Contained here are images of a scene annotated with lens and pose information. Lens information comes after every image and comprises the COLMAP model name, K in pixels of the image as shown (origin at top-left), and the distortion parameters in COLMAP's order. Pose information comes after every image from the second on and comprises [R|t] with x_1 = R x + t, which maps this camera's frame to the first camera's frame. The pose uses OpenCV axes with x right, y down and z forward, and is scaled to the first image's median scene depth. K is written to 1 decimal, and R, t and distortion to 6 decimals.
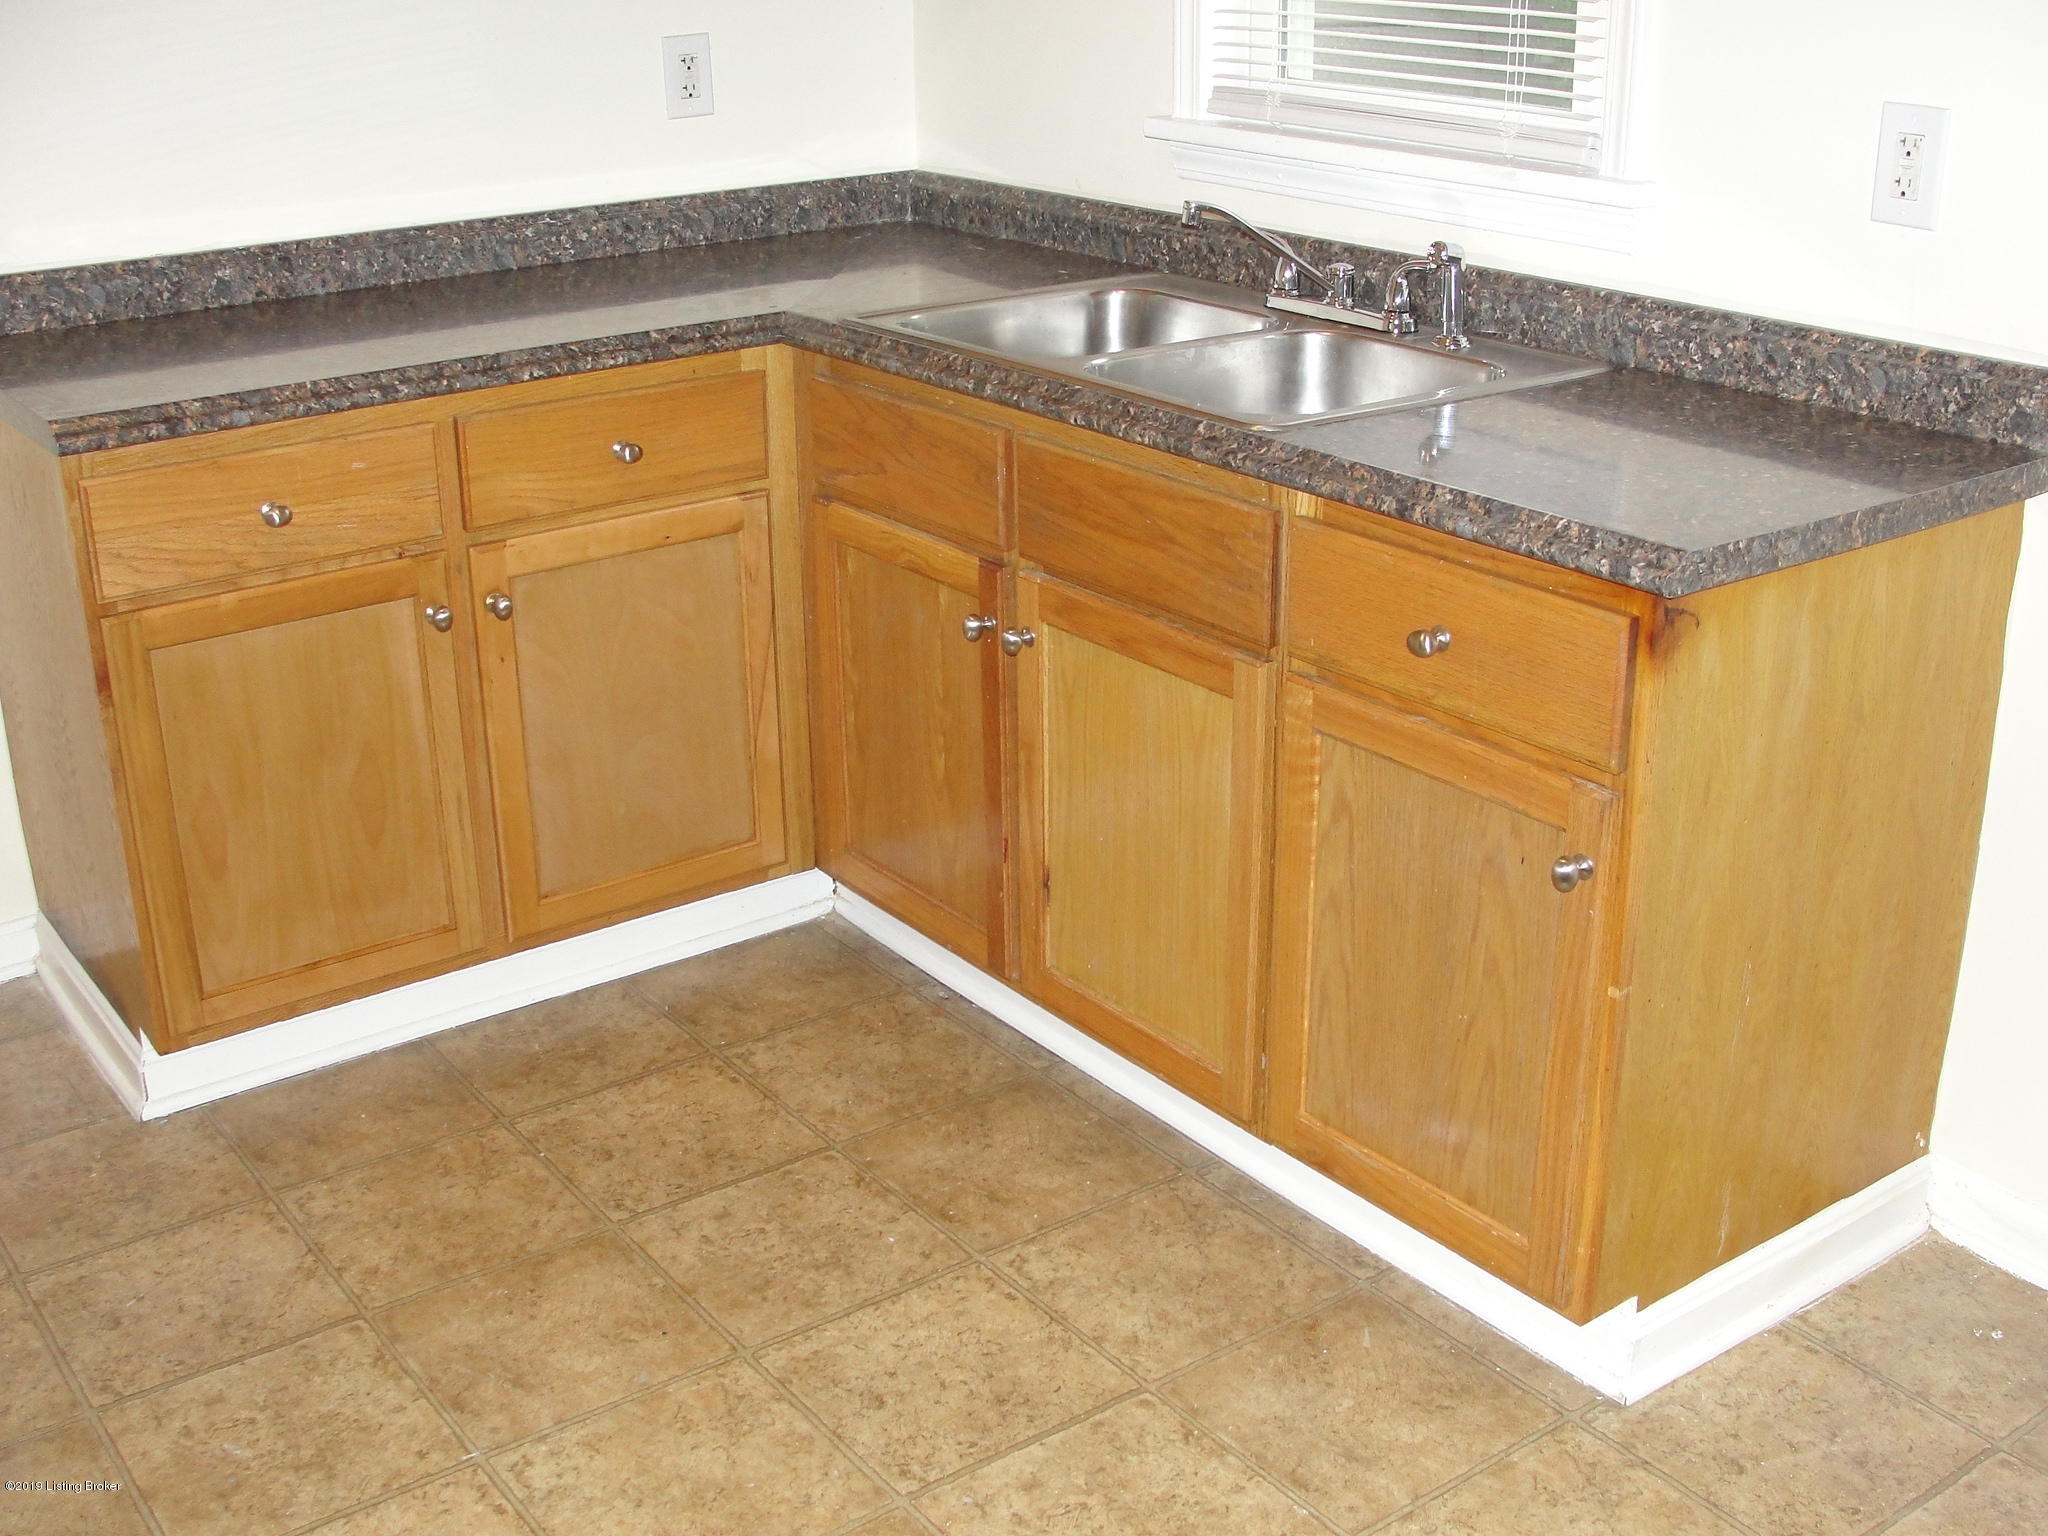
lens RADIAL K [[2330.1, 0, 1024.0], [0, 2330.1, 768.0], [0, 0, 1]] dist [-0.186560, 0.178041]
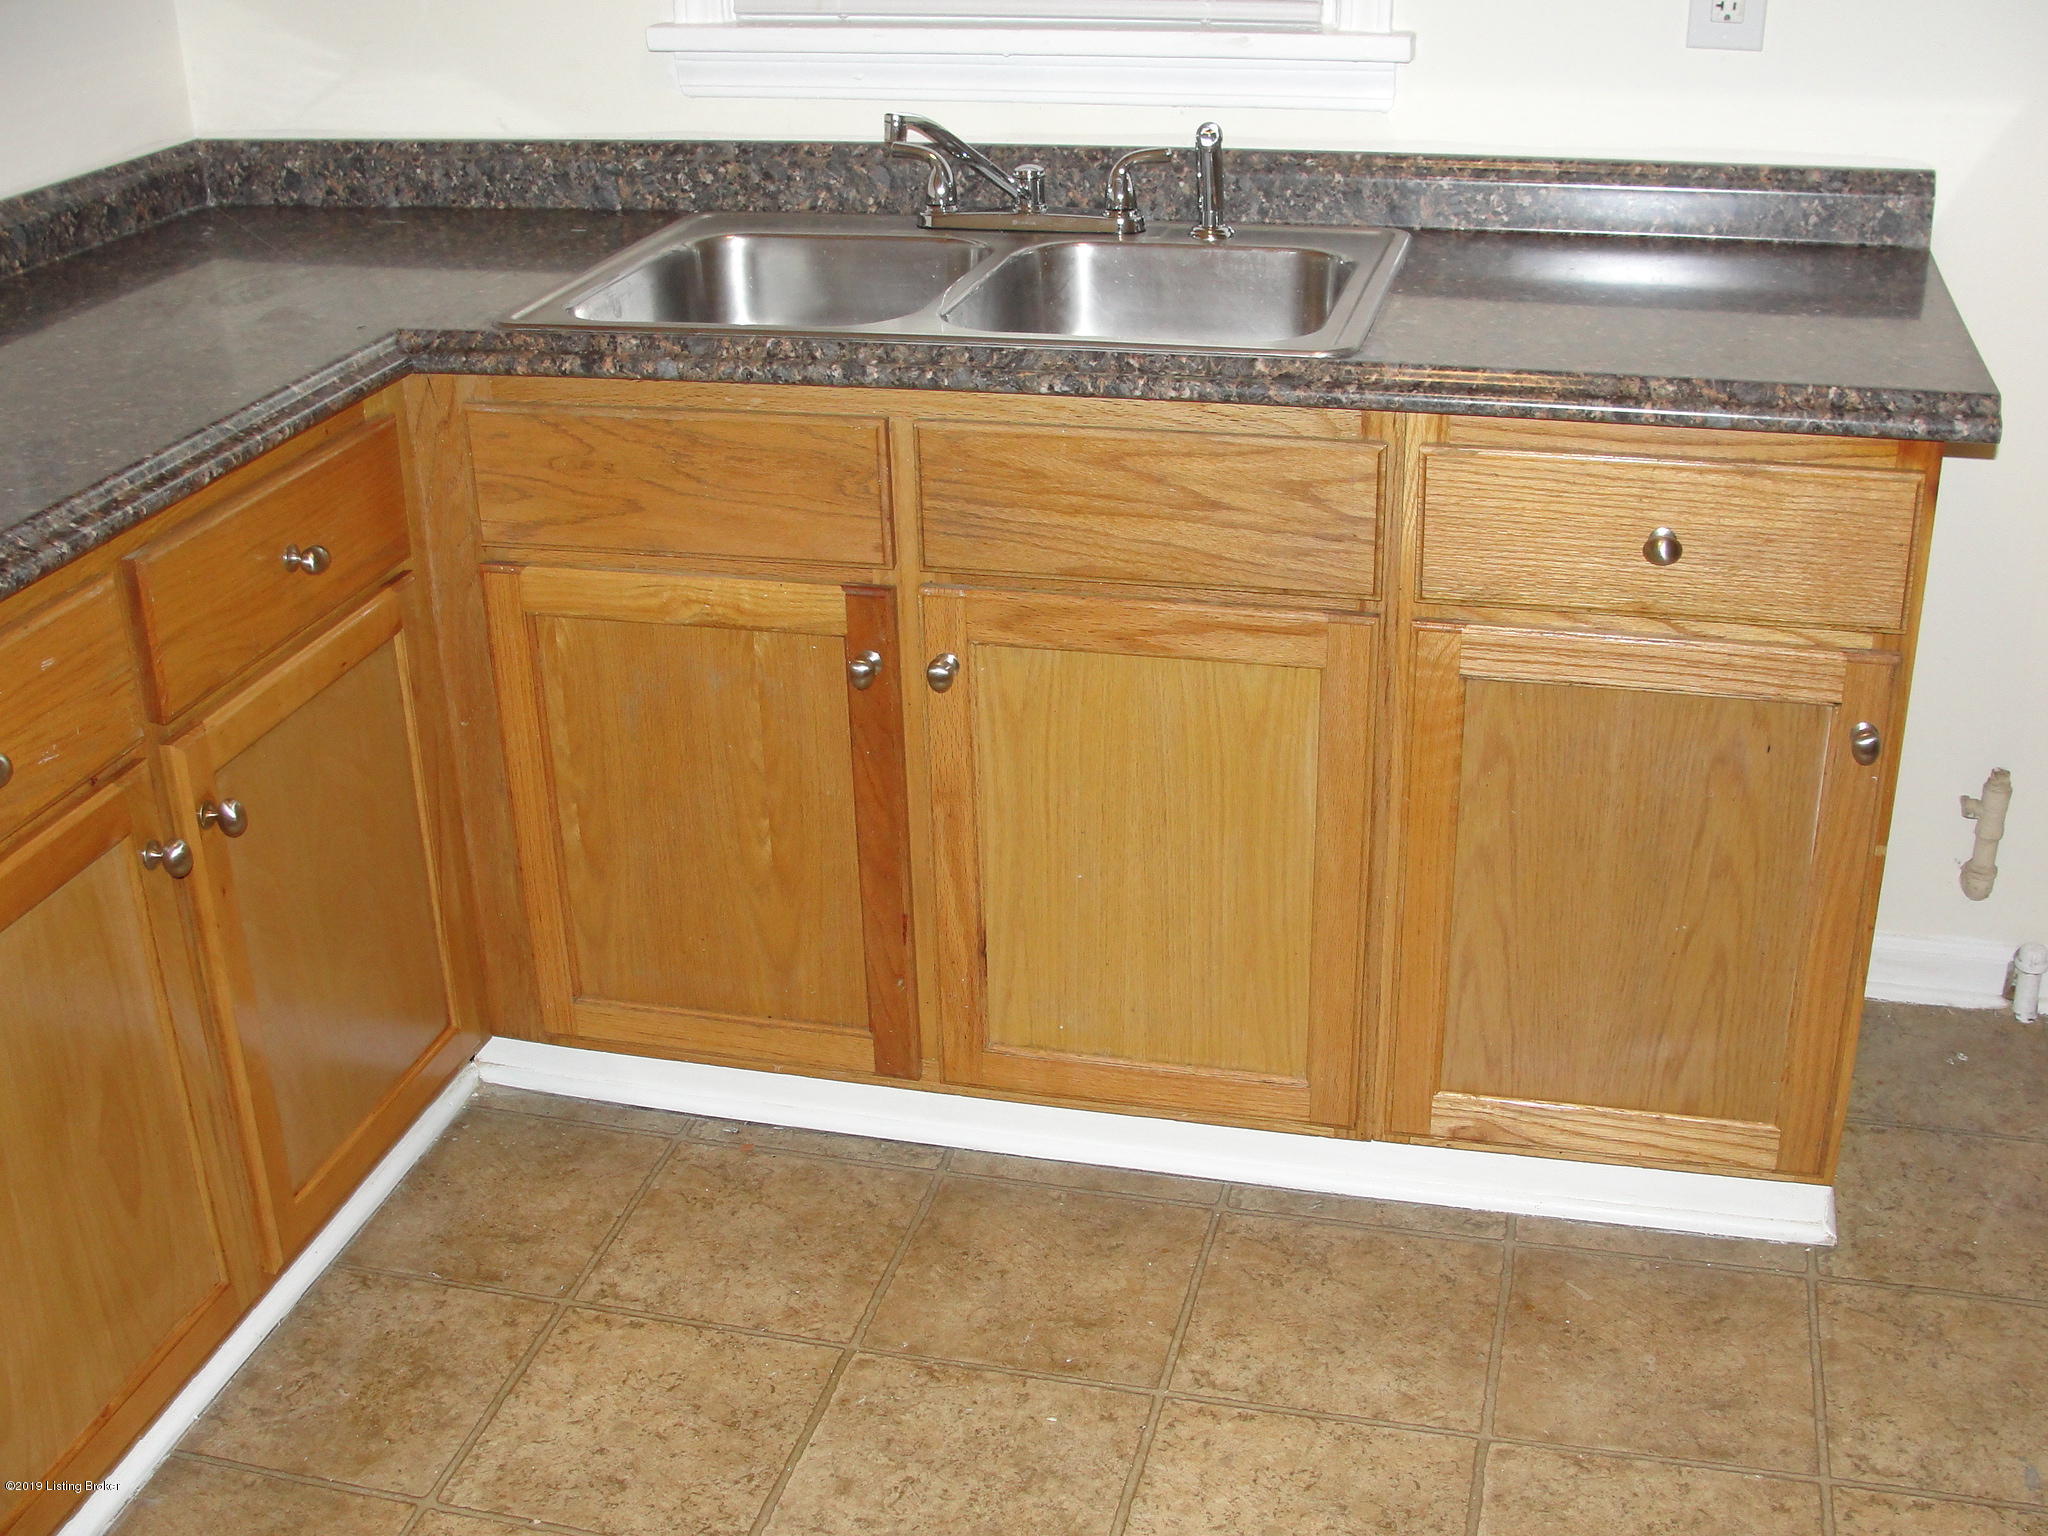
lens RADIAL K [[2330.1, 0, 1024.0], [0, 2330.1, 768.0], [0, 0, 1]] dist [-0.186560, 0.178041]
pose [[0.772469, -0.271498, 0.574091, -0.467497], [0.246122, 0.961343, 0.123467, -0.119150], [-0.585419, 0.045922, 0.809429, 0.339480]]
